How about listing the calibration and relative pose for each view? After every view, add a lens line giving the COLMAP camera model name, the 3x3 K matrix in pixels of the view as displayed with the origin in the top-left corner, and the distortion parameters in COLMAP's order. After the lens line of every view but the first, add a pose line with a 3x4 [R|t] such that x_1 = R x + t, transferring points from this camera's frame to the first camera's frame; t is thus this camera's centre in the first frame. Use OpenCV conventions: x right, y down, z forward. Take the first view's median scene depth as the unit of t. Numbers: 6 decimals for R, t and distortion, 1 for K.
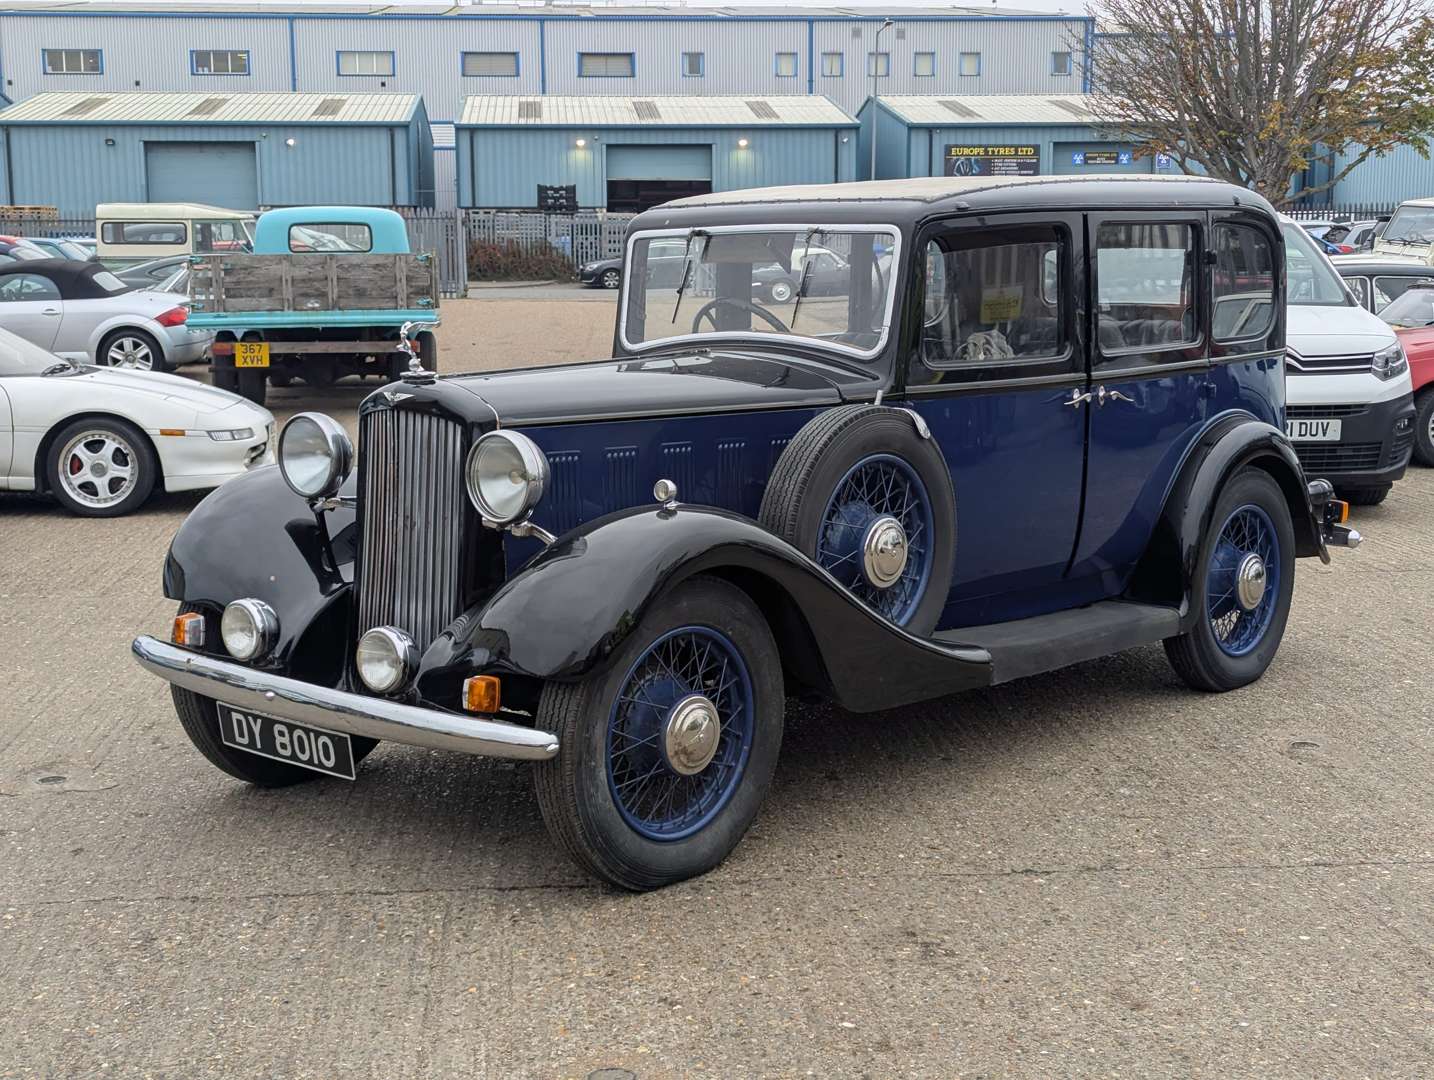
lens RADIAL K [[2006.3, 0, 687.0], [0, 2006.3, 514.4], [0, 0, 1]] dist [0.055241, 0.000000]
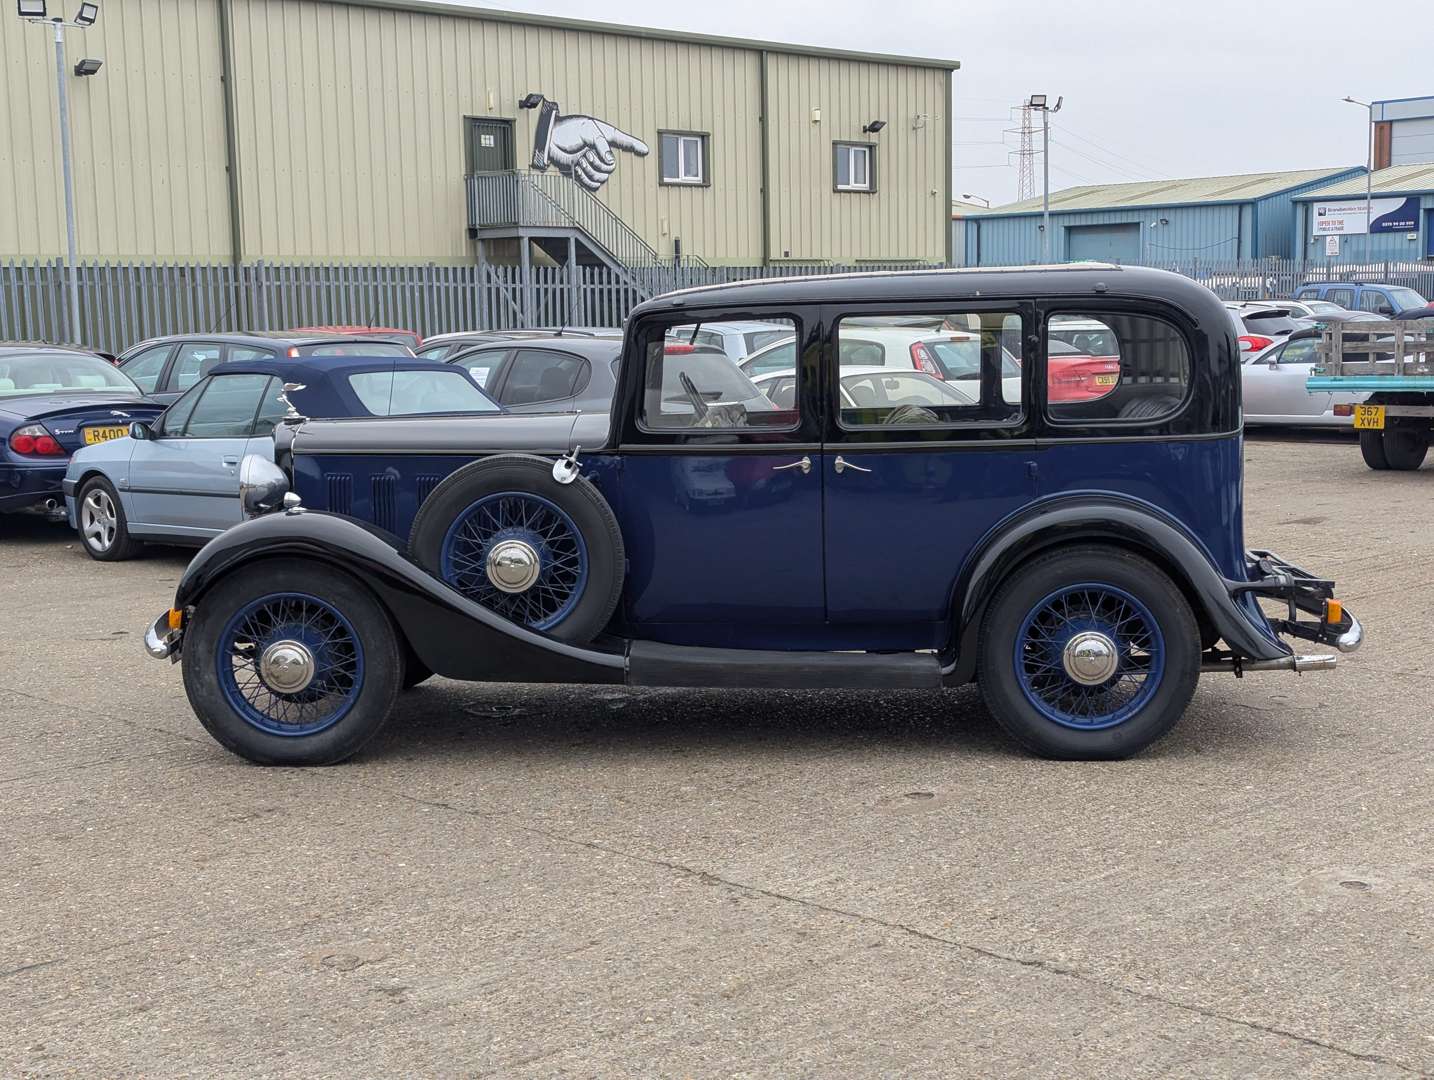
lens RADIAL K [[2006.3, 0, 709.1], [0, 2006.3, 565.0], [0, 0, 1]] dist [0.055241, 0.000000]
pose [[0.656130, 0.092982, -0.748898, 1.155330], [-0.094523, 0.994691, 0.040685, -0.047199], [0.748705, 0.044094, 0.661435, 0.221817]]
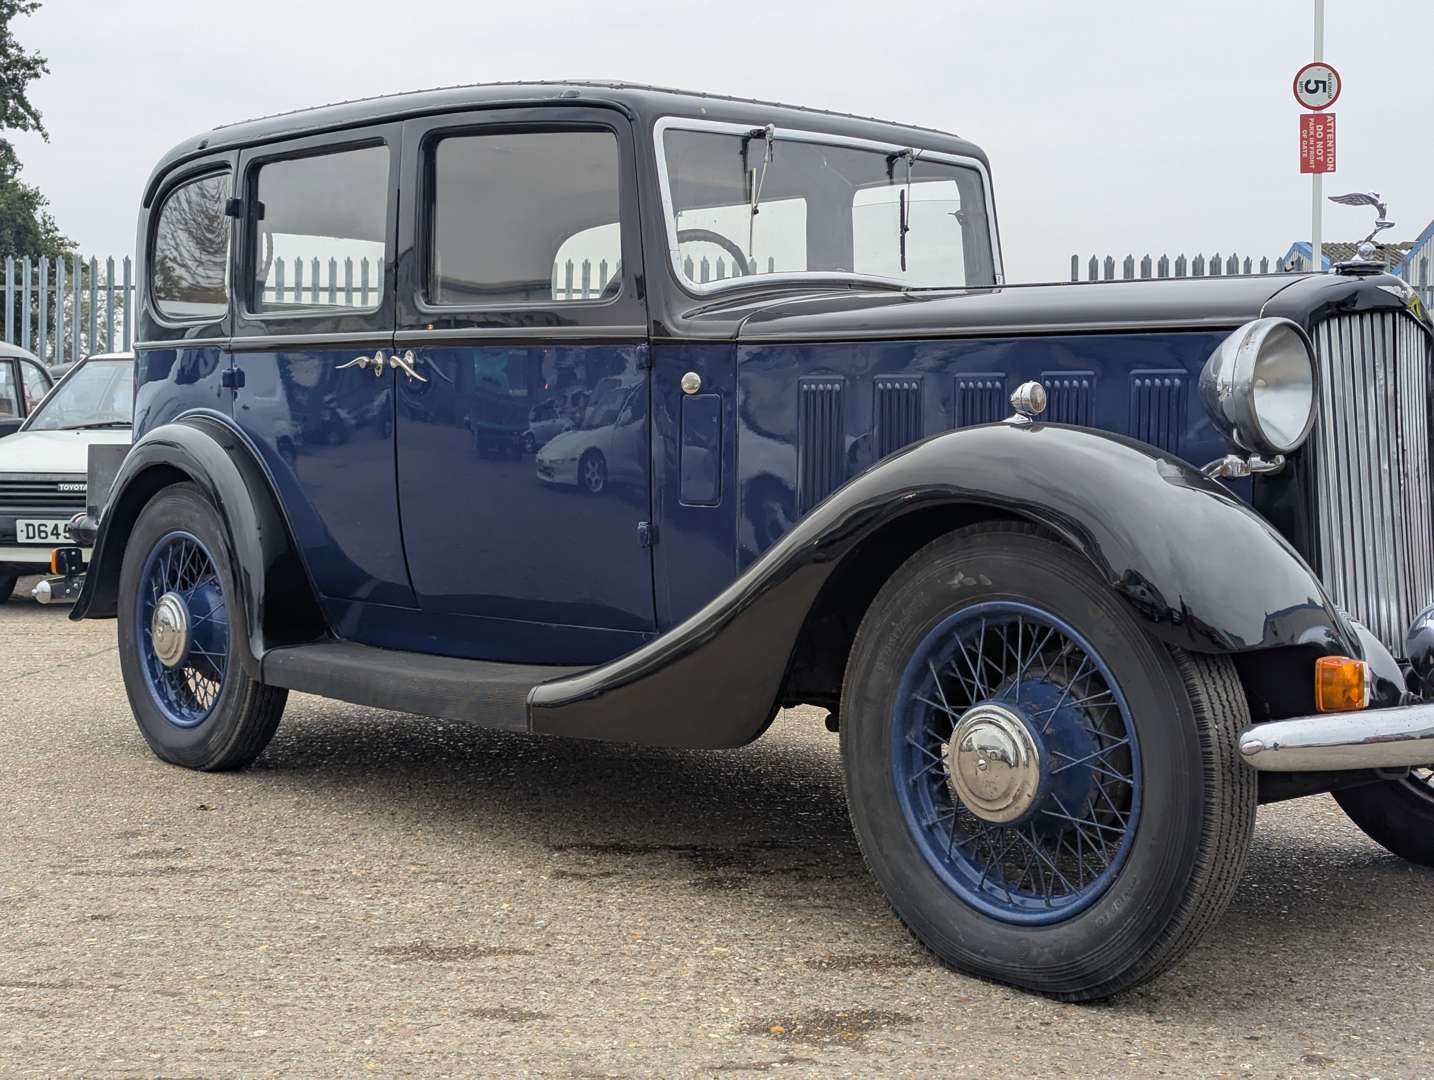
lens RADIAL K [[2006.3, 0, 709.7], [0, 2006.3, 539.3], [0, 0, 1]] dist [0.055241, 0.000000]
pose [[0.101013, -0.035266, 0.994260, -0.813214], [0.122485, 0.992210, 0.022749, -0.017209], [-0.987316, 0.119484, 0.104546, 1.096027]]
